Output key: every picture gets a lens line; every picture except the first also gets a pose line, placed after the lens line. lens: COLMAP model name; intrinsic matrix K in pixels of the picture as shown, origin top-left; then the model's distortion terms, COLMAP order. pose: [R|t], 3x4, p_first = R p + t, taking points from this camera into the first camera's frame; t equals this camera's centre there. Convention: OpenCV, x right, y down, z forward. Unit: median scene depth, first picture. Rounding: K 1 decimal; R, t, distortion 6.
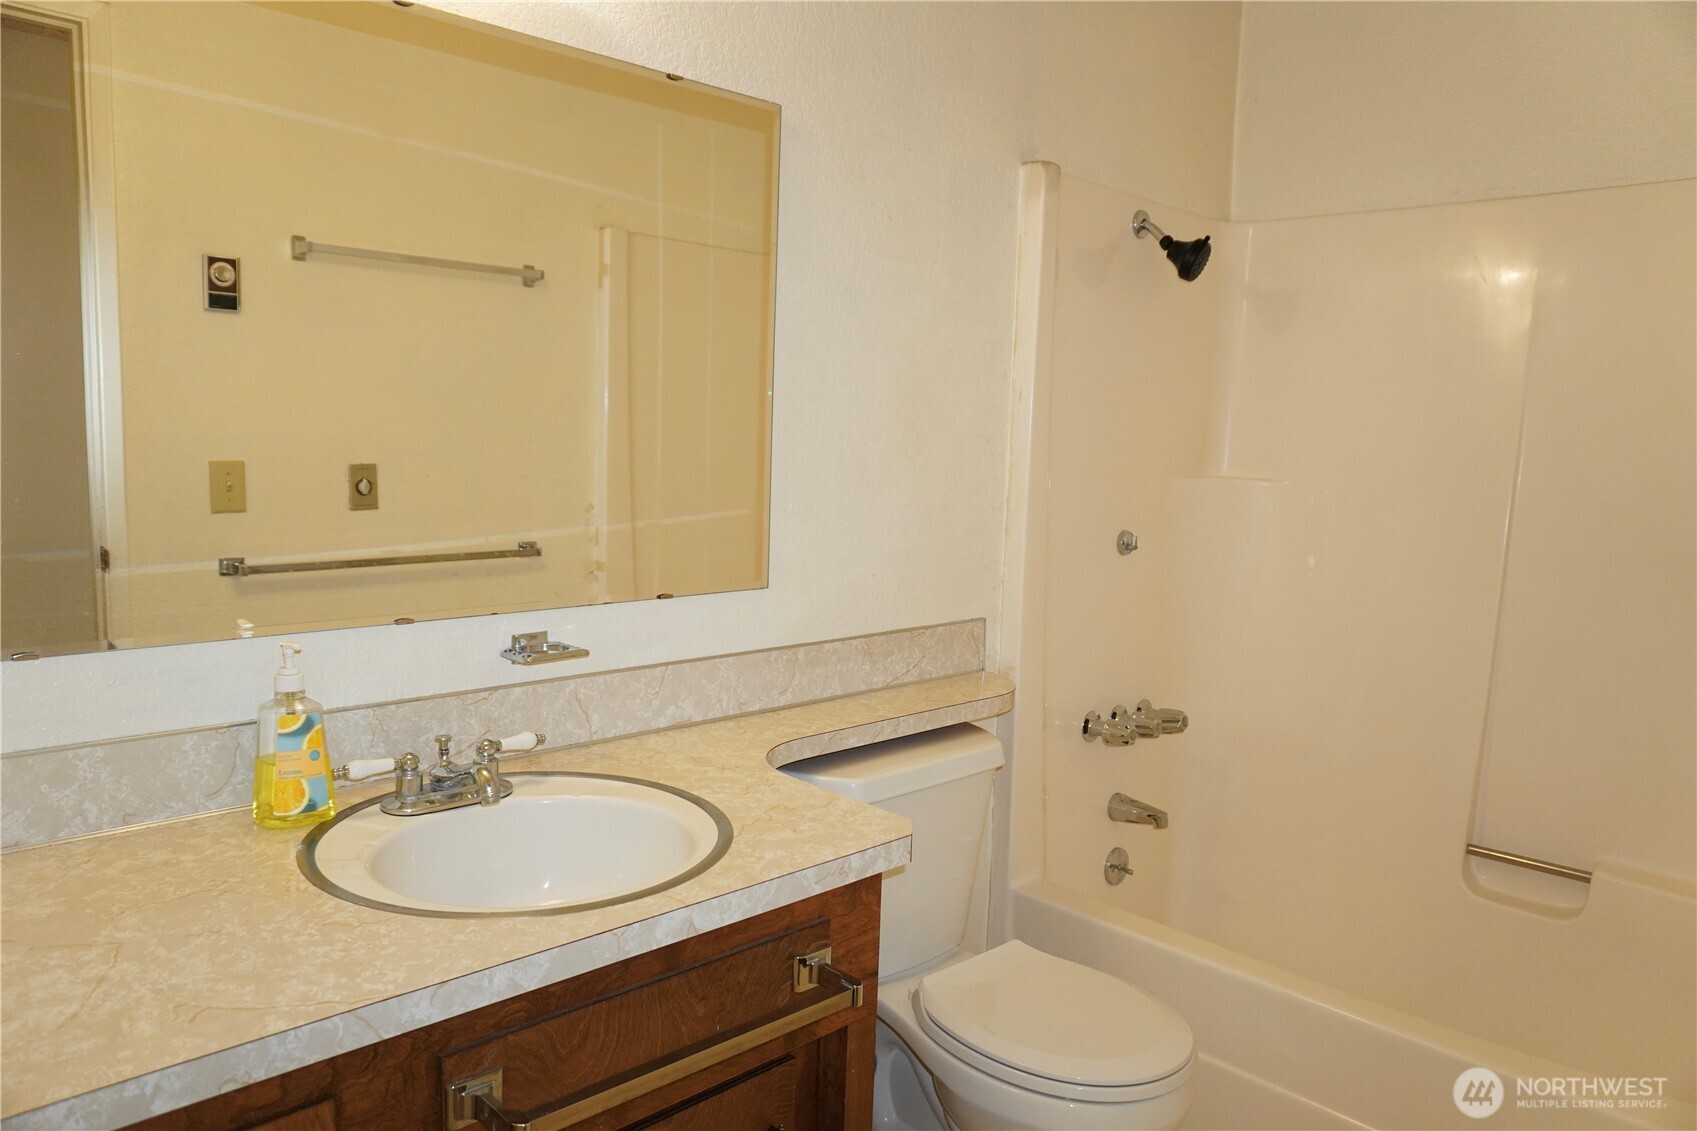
lens RADIAL K [[1133.2, 0, 856.5], [0, 1133.2, 563.6], [0, 0, 1]] dist [-0.038307, 0.026917]
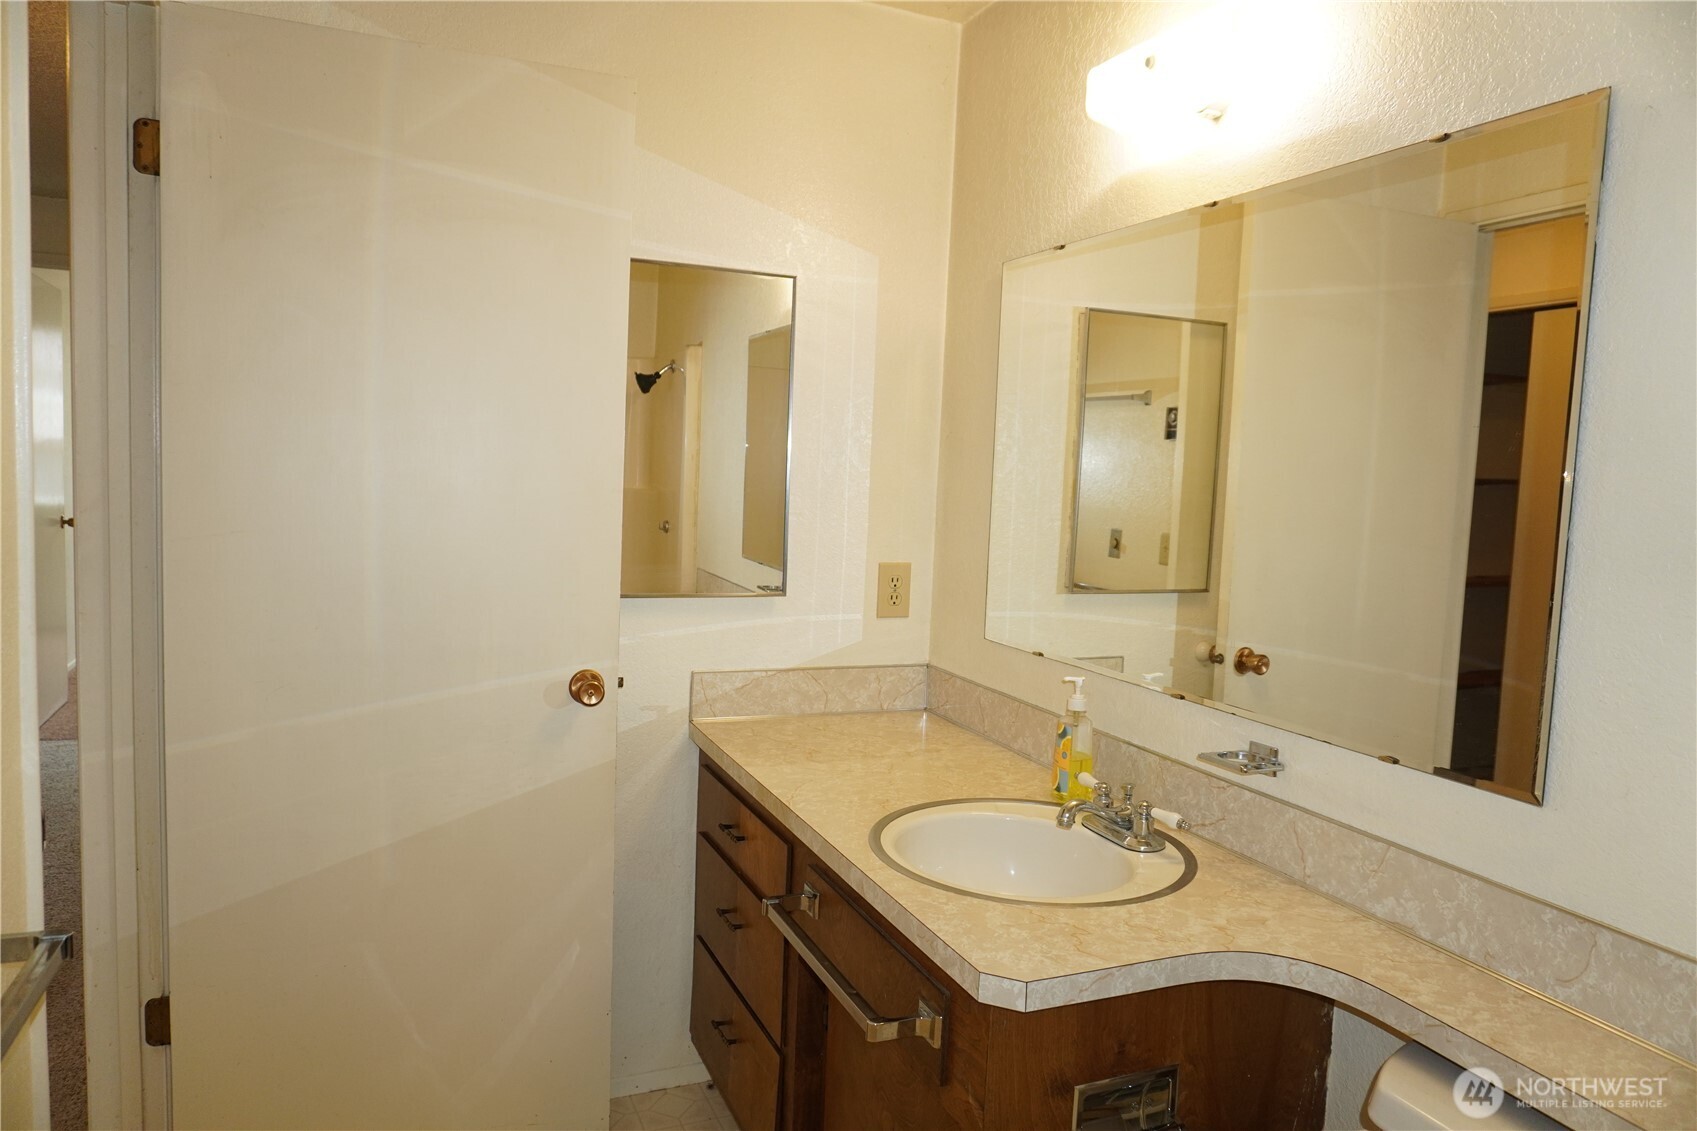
lens RADIAL K [[1133.2, 0, 854.9], [0, 1133.2, 569.2], [0, 0, 1]] dist [-0.038307, 0.026917]
pose [[-0.345847, 0.038125, -0.937516, 0.802109], [-0.161346, 0.981874, 0.099449, -0.138162], [0.924314, 0.185659, -0.333427, 0.975510]]
